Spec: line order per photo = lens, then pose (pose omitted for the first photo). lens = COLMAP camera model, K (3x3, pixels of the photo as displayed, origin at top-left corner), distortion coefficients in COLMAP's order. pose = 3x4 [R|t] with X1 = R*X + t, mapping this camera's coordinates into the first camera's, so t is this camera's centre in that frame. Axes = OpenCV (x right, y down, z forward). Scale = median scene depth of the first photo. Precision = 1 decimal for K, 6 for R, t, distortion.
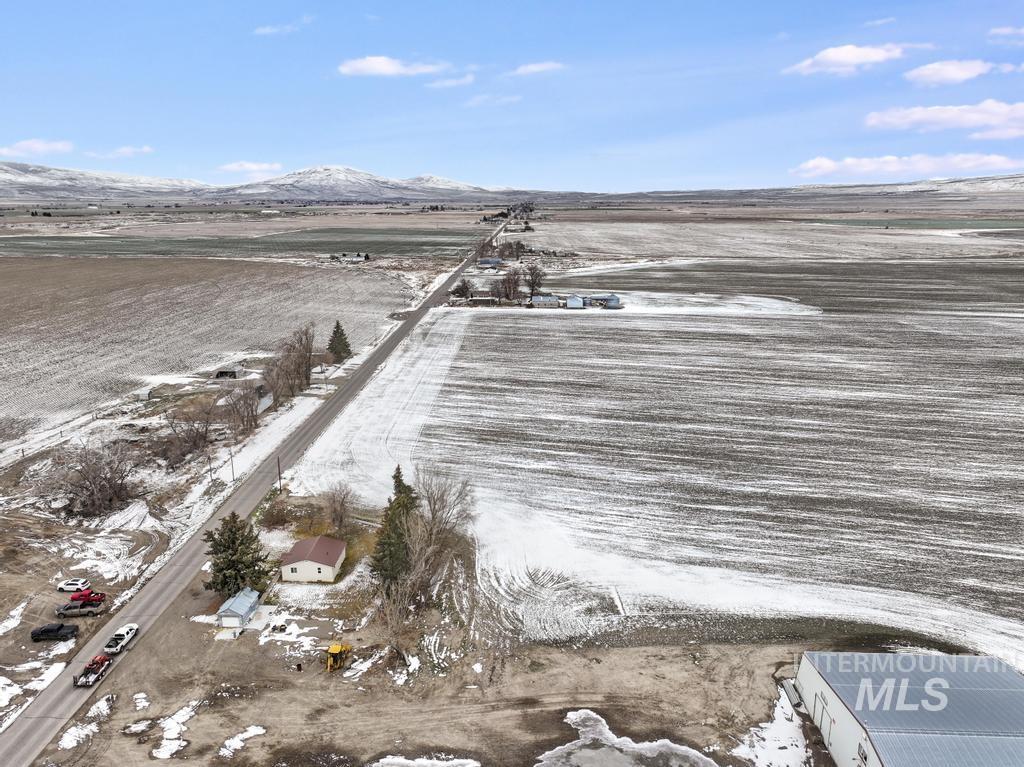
lens RADIAL K [[734.2, 0, 514.5], [0, 734.2, 386.6], [0, 0, 1]] dist [0.001656, 0.011324]
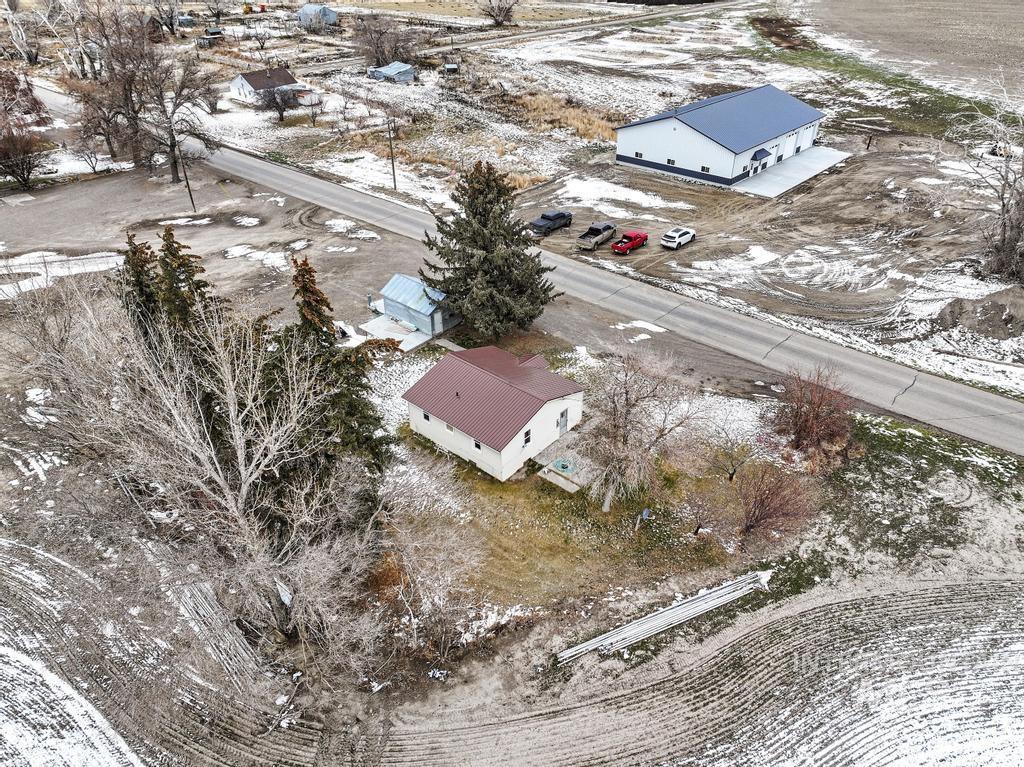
lens RADIAL K [[716.9, 0, 513.6], [0, 716.9, 381.9], [0, 0, 1]] dist [0.003280, 0.011638]
pose [[-0.651801, 0.414187, -0.635299, -0.030498], [-0.180463, 0.728926, 0.660378, -0.028839], [0.736606, 0.545083, -0.400369, 1.002287]]
